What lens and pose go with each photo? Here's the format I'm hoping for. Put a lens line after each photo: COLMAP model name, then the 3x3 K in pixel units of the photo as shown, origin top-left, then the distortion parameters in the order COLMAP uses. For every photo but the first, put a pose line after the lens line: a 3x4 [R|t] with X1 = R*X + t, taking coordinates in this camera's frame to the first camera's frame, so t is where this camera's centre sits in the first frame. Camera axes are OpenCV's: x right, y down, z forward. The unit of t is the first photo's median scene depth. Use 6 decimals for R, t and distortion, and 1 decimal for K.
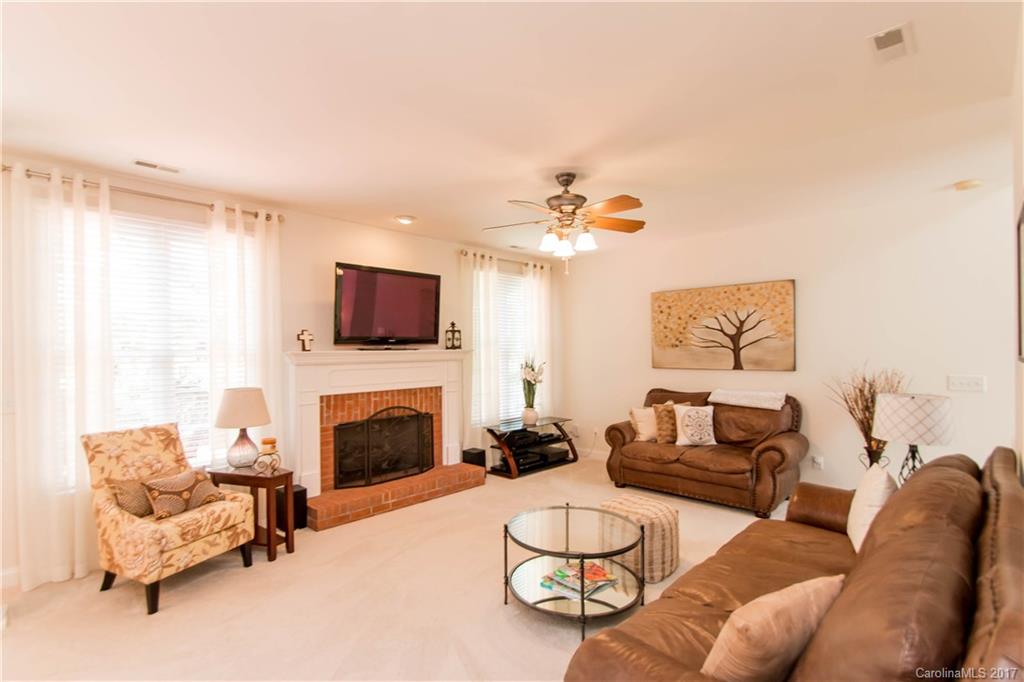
lens RADIAL K [[472.5, 0, 508.0], [0, 472.5, 344.2], [0, 0, 1]] dist [0.002583, -0.006258]
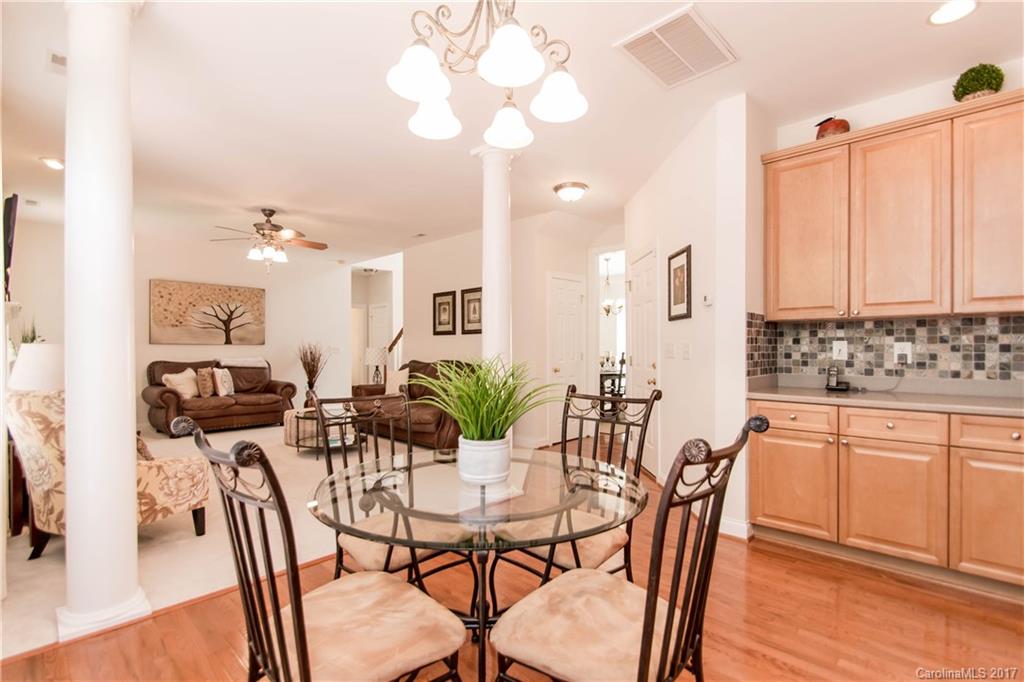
lens RADIAL K [[472.5, 0, 508.0], [0, 472.5, 344.2], [0, 0, 1]] dist [0.002583, -0.006258]
pose [[-0.015006, 0.018138, 0.999723, -0.985618], [-0.014141, 0.999732, -0.018350, 0.068411], [-0.999787, -0.014413, -0.014745, 0.159474]]
